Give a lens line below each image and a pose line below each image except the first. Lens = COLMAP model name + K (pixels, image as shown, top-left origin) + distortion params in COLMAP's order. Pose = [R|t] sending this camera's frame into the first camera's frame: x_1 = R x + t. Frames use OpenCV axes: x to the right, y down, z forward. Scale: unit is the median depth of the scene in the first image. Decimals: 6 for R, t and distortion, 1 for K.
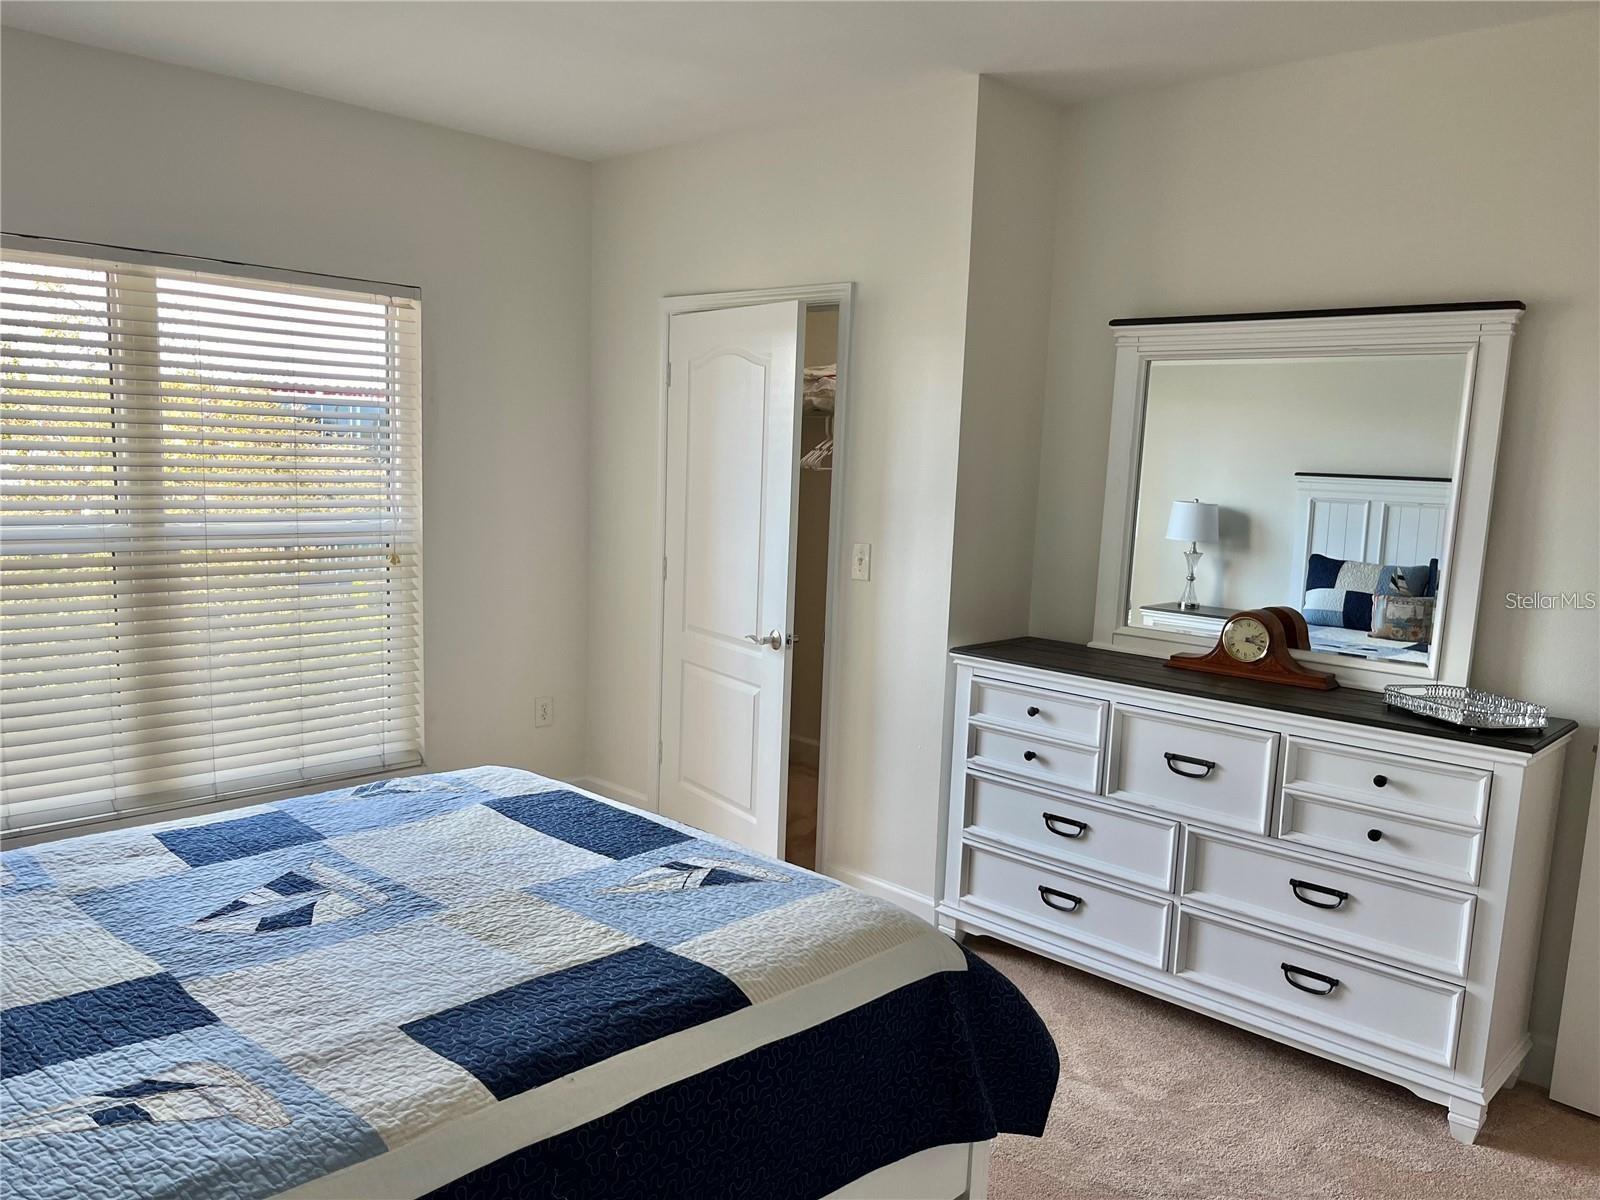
lens RADIAL K [[1218.0, 0, 796.7], [0, 1218.0, 607.1], [0, 0, 1]] dist [0.031596, -0.045019]
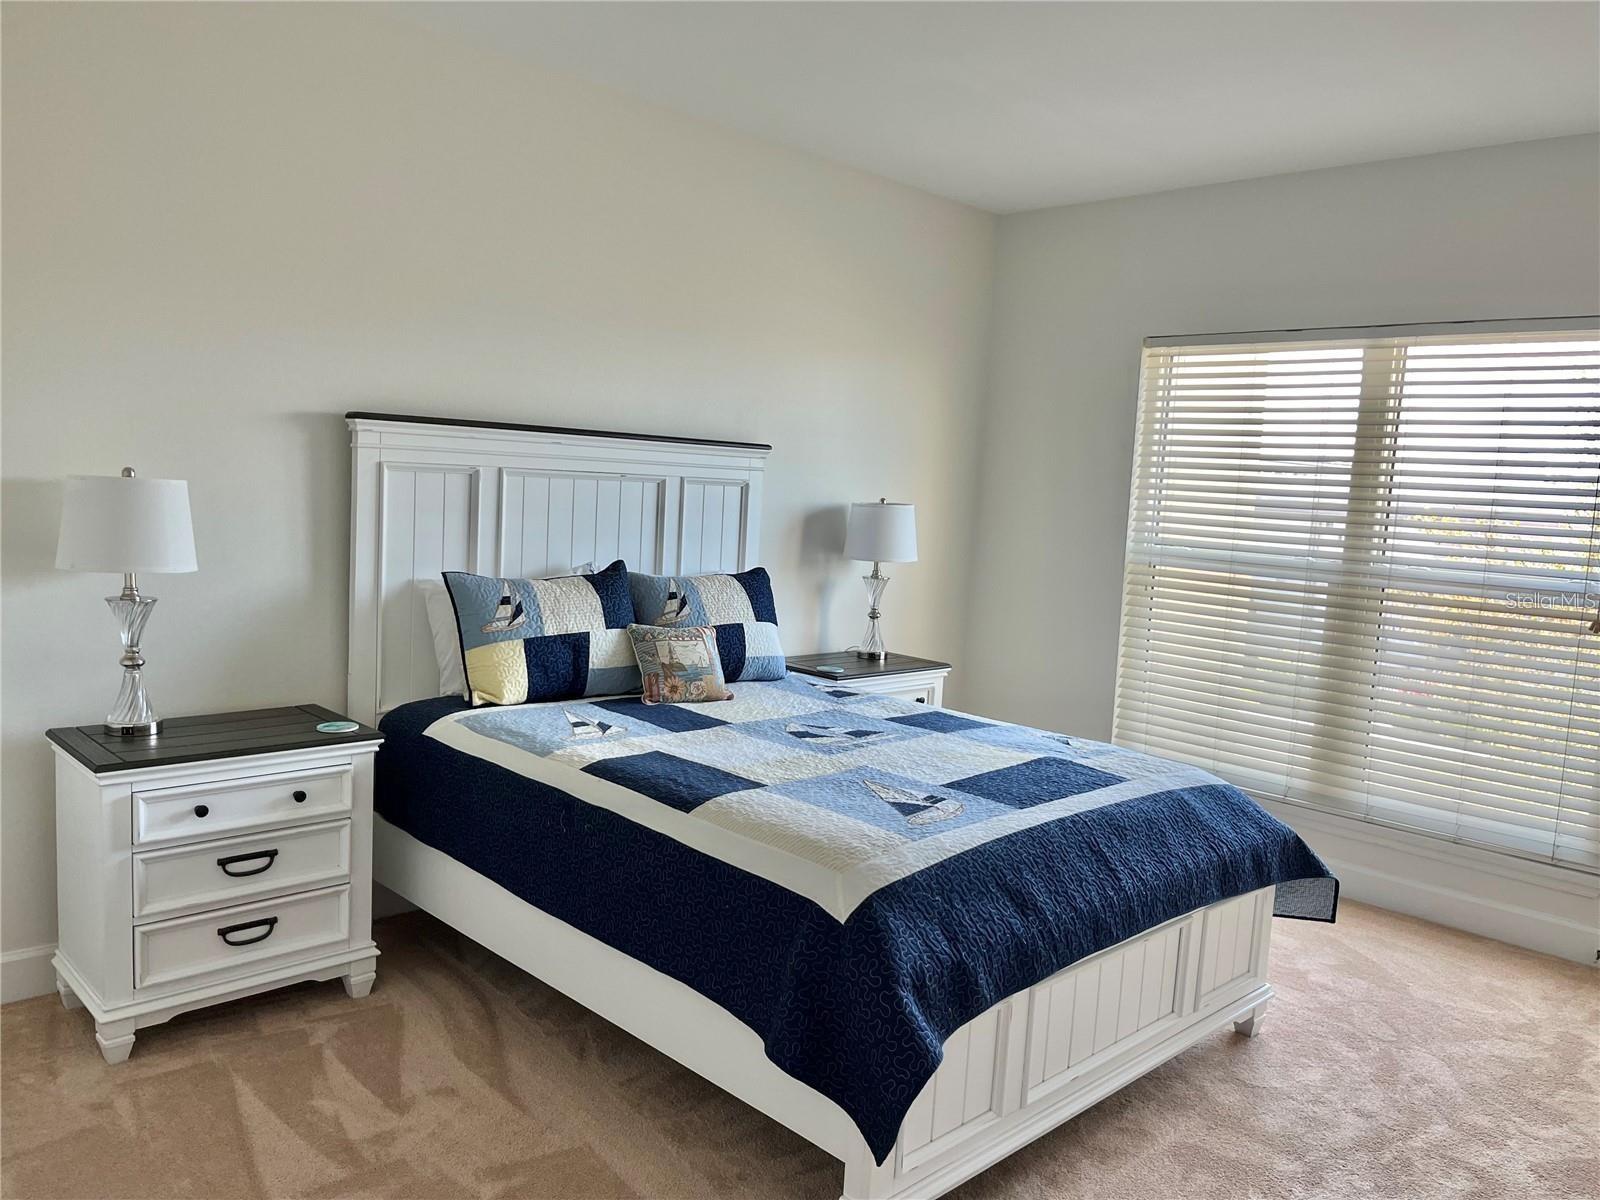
lens RADIAL K [[1218.0, 0, 796.7], [0, 1218.0, 607.1], [0, 0, 1]] dist [0.031596, -0.045019]
pose [[-0.032869, 0.070357, -0.996980, 0.651672], [-0.179356, 0.980911, 0.075137, -0.019324], [0.983235, 0.181284, -0.019623, 0.531306]]
